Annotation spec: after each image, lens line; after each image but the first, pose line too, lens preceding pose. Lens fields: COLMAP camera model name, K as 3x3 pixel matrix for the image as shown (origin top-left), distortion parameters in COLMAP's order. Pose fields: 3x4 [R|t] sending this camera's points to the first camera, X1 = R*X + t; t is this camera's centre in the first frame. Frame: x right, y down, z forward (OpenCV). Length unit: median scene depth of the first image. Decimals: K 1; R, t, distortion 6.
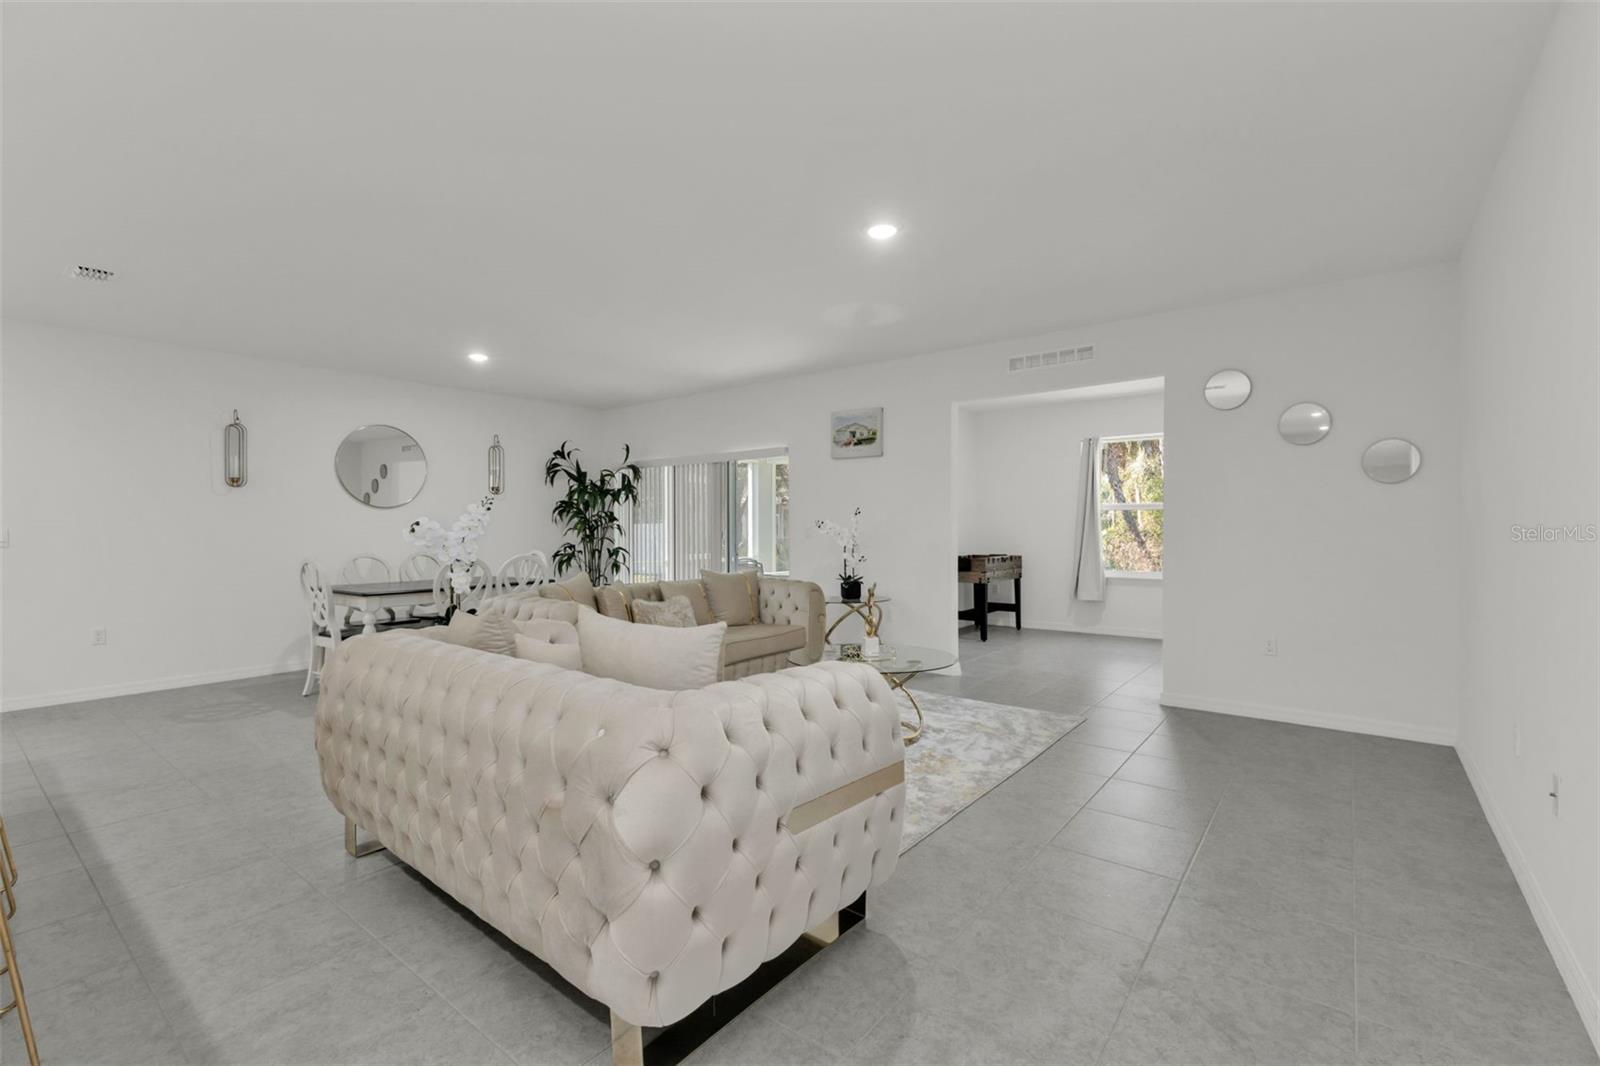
lens RADIAL K [[692.2, 0, 801.5], [0, 692.2, 531.1], [0, 0, 1]] dist [0.009325, -0.003283]
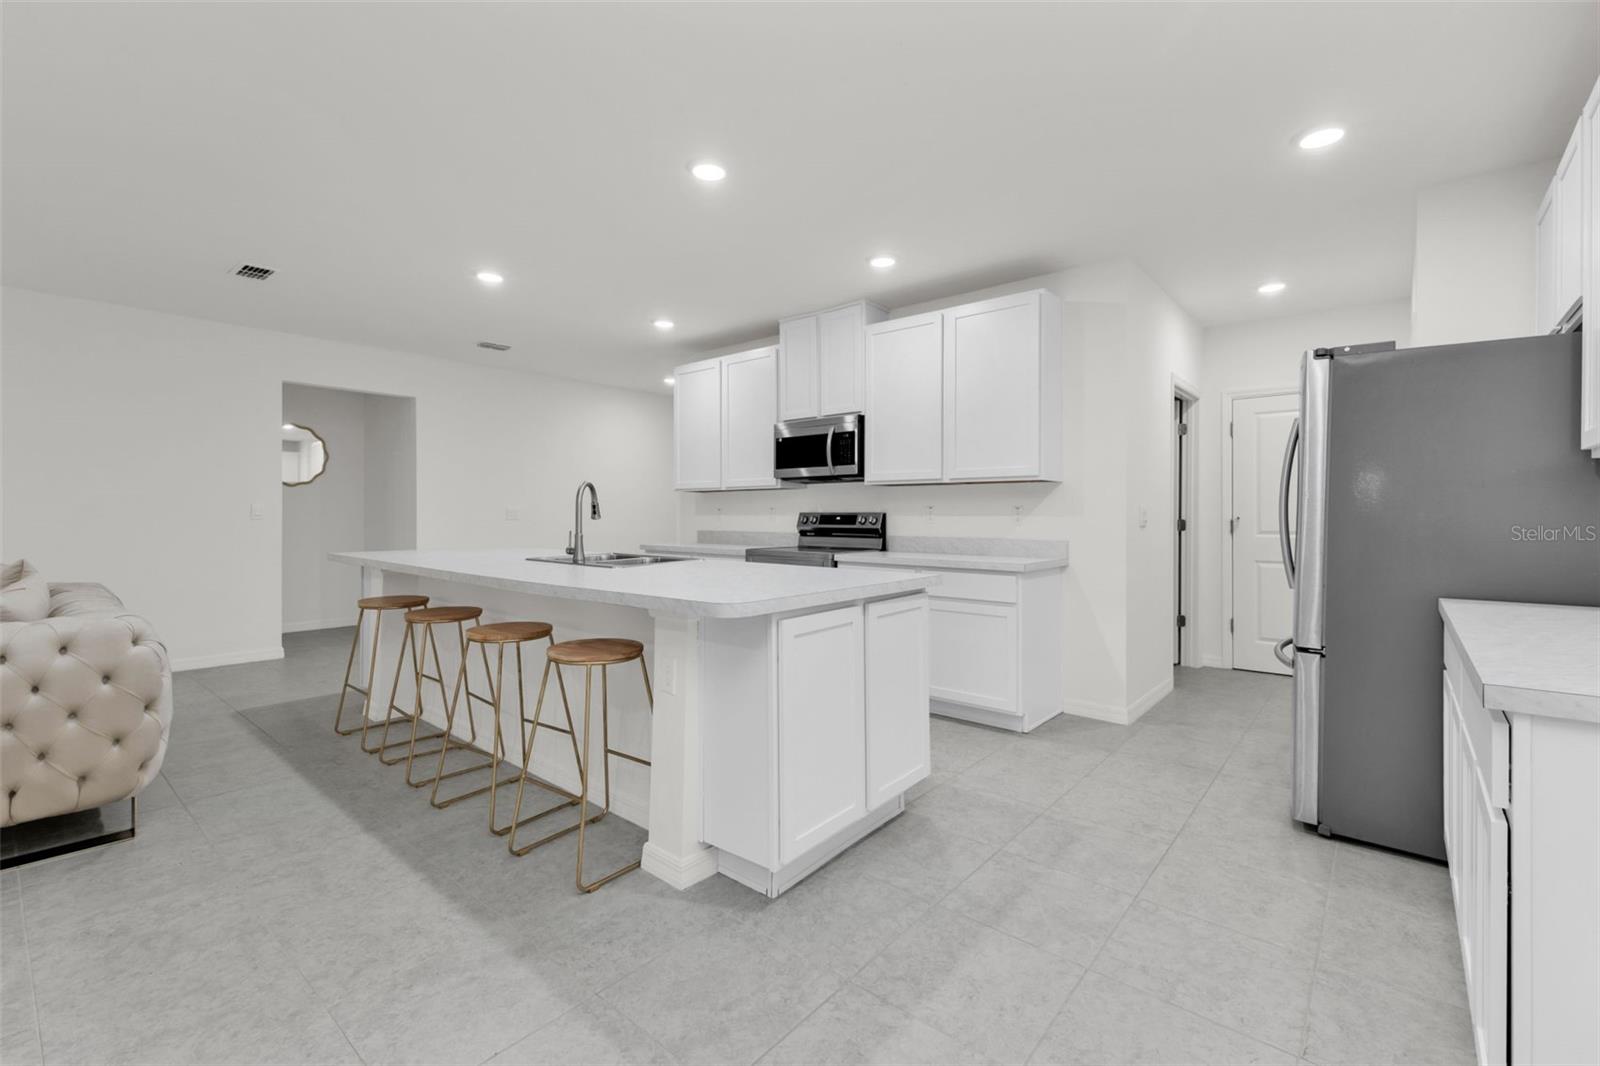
lens RADIAL K [[692.2, 0, 797.6], [0, 692.2, 511.5], [0, 0, 1]] dist [0.009325, -0.003283]
pose [[-0.999150, 0.004237, 0.040997, -0.678248], [0.004398, 0.999983, 0.003843, 0.002984], [-0.040980, 0.004020, -0.999152, 0.808864]]
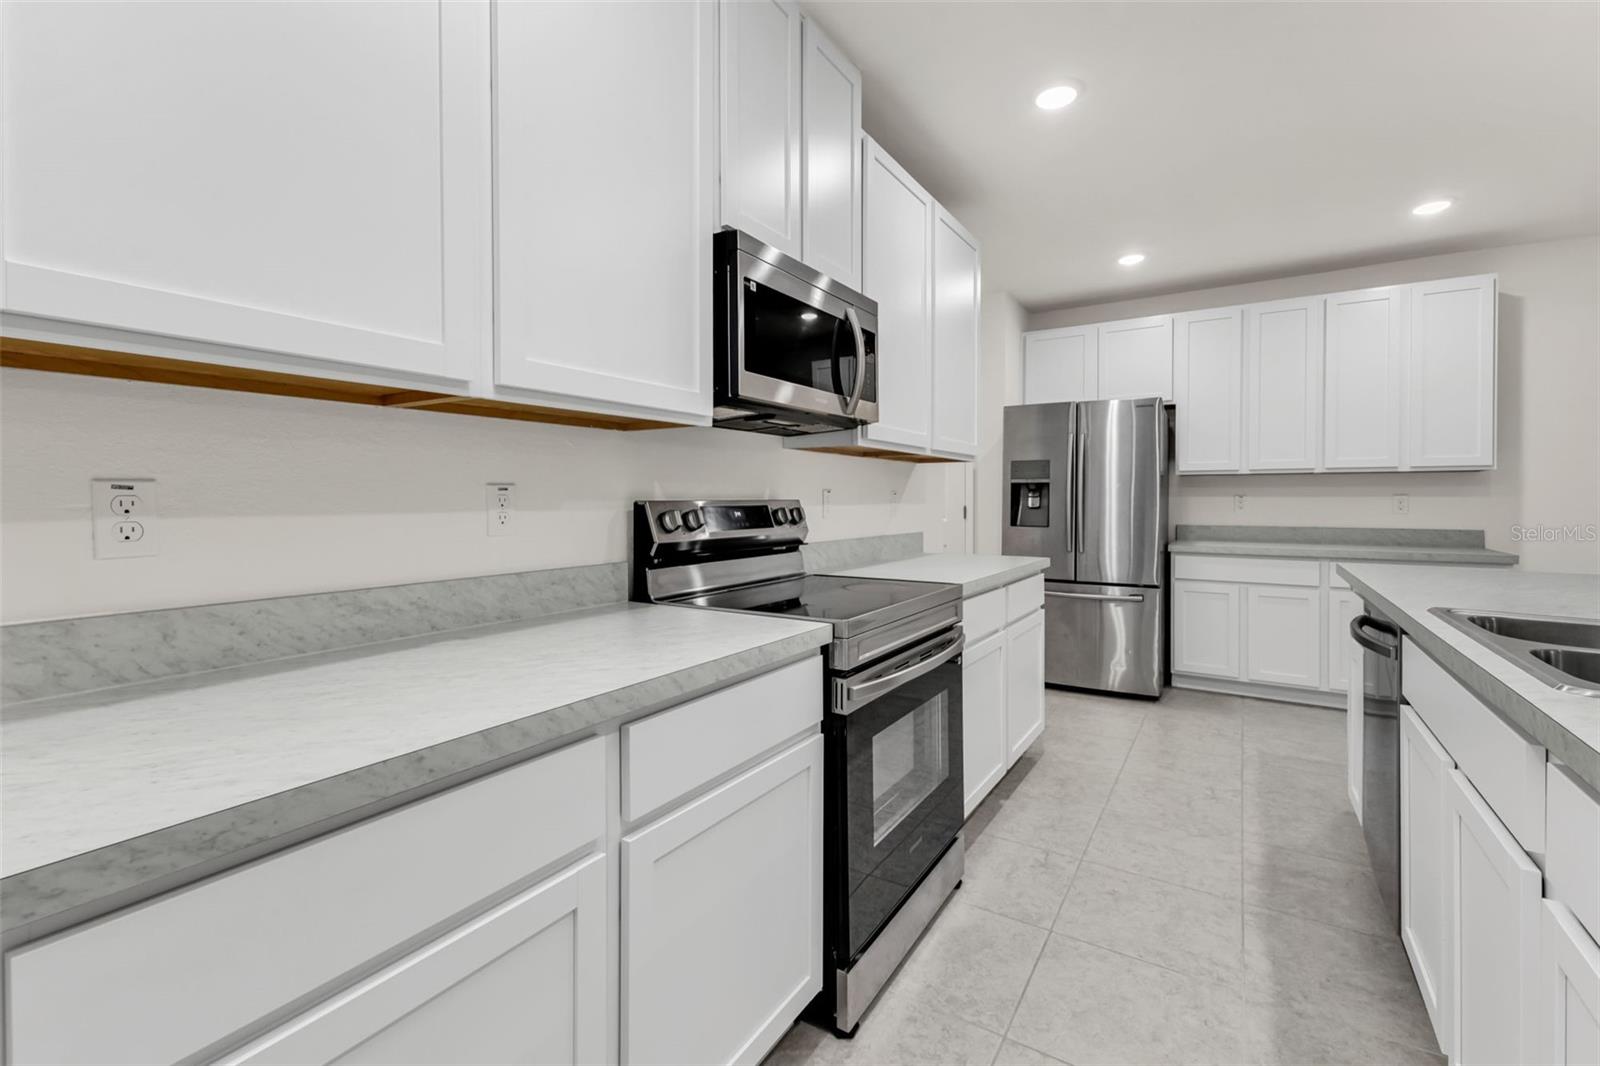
lens RADIAL K [[692.2, 0, 799.0], [0, 692.2, 503.2], [0, 0, 1]] dist [0.009325, -0.003283]
pose [[0.097609, 0.011539, -0.995158, -0.346965], [-0.006370, 0.999920, 0.010970, 0.004509], [0.995204, 0.005269, 0.097674, -0.015959]]
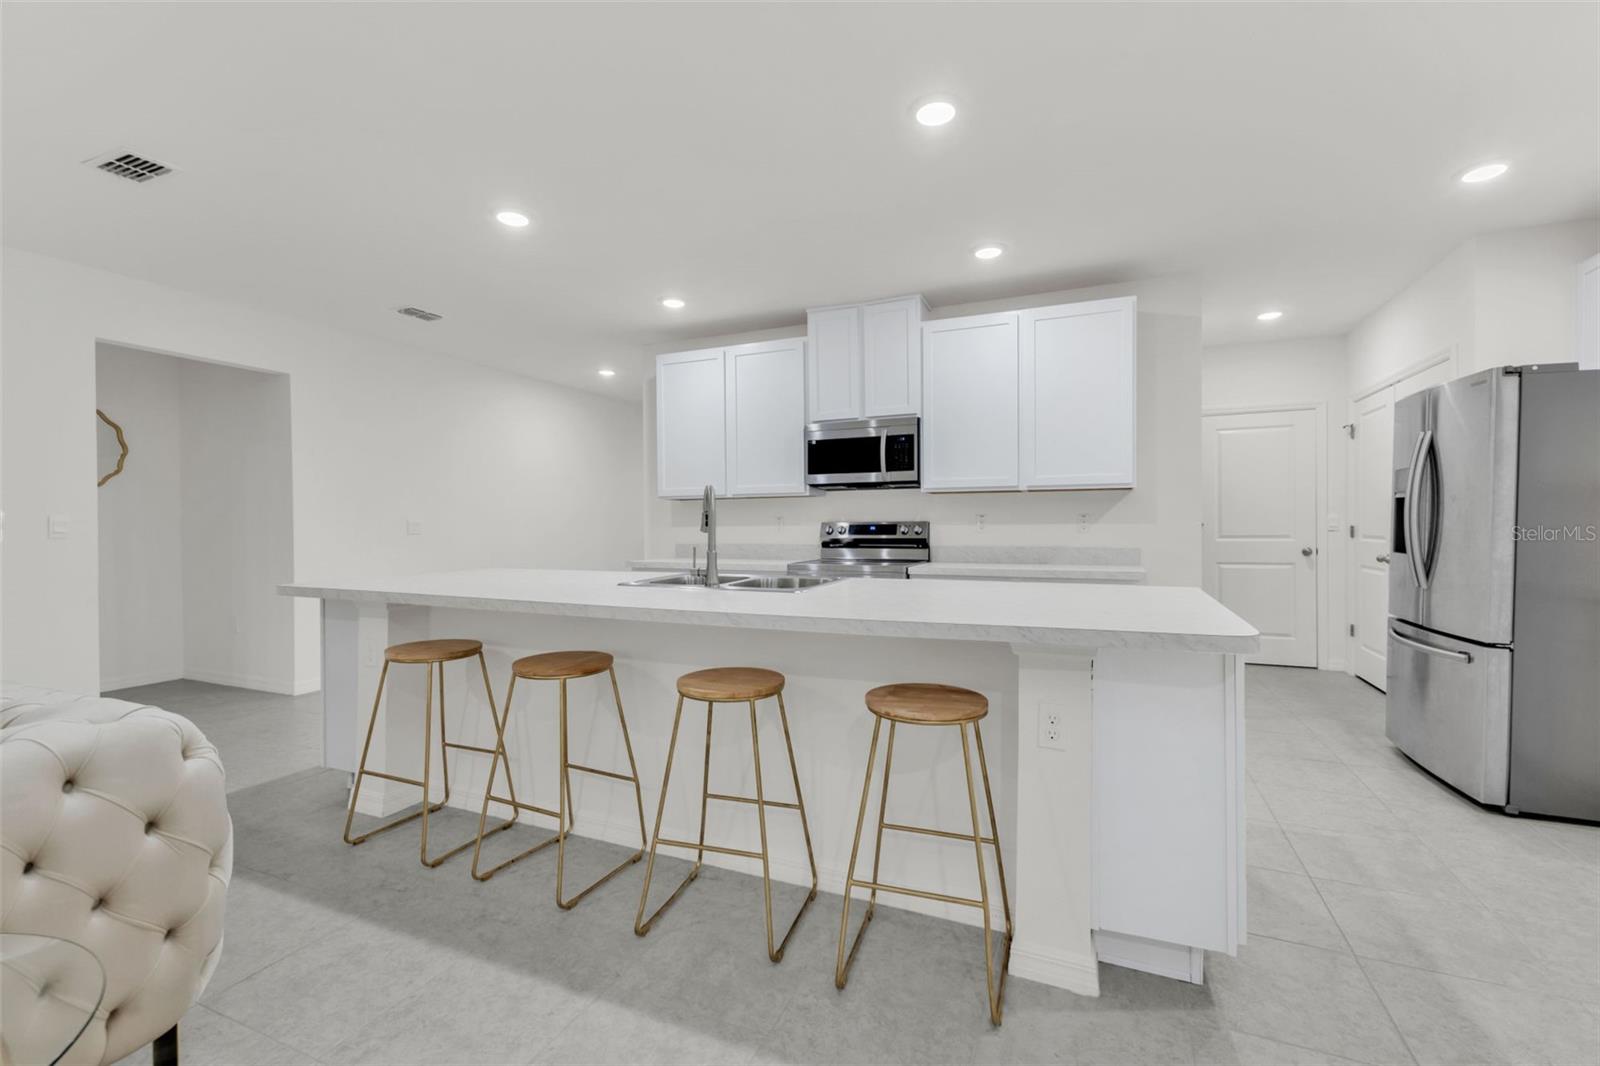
lens RADIAL K [[692.2, 0, 801.9], [0, 692.2, 523.6], [0, 0, 1]] dist [0.009325, -0.003283]
pose [[-0.966489, 0.012749, -0.256392, -0.421608], [0.010596, 0.999896, 0.009778, 0.001069], [0.256490, 0.006734, -0.966523, 0.701832]]
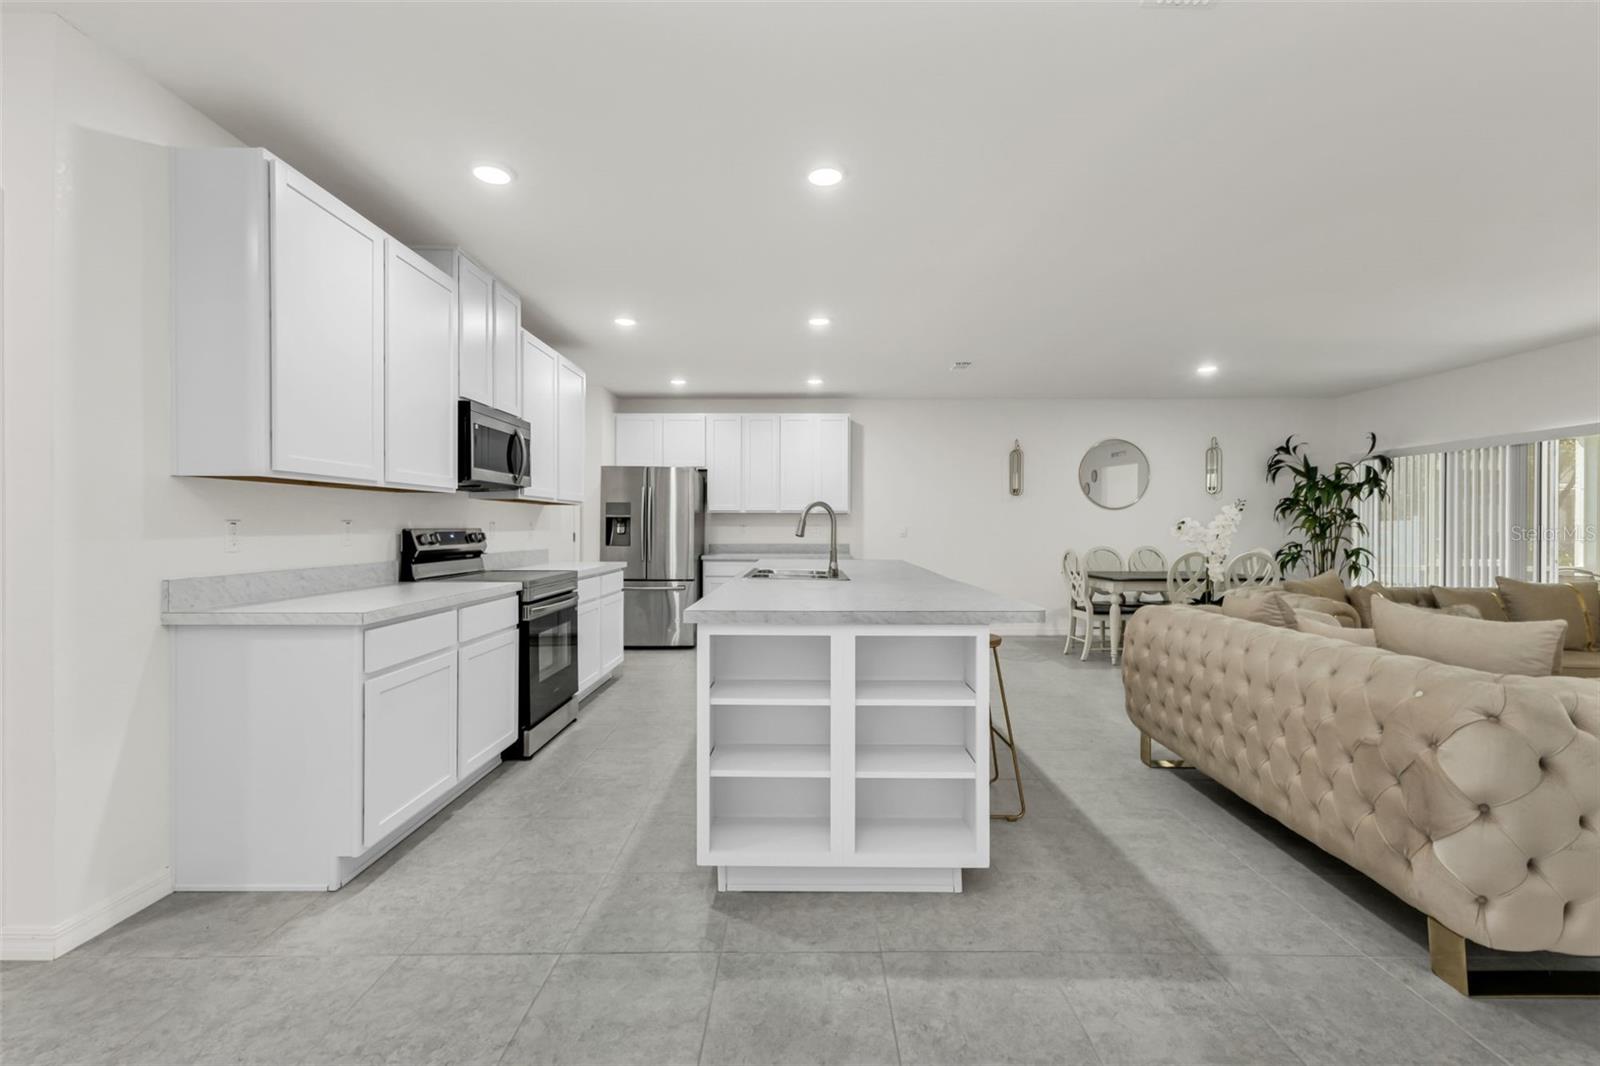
lens RADIAL K [[692.2, 0, 805.9], [0, 692.2, 531.0], [0, 0, 1]] dist [0.009325, -0.003283]
pose [[0.617713, 0.010230, -0.786337, 0.000813], [-0.008996, 0.999942, 0.005943, 0.002616], [0.786352, 0.003403, 0.617769, -0.148516]]
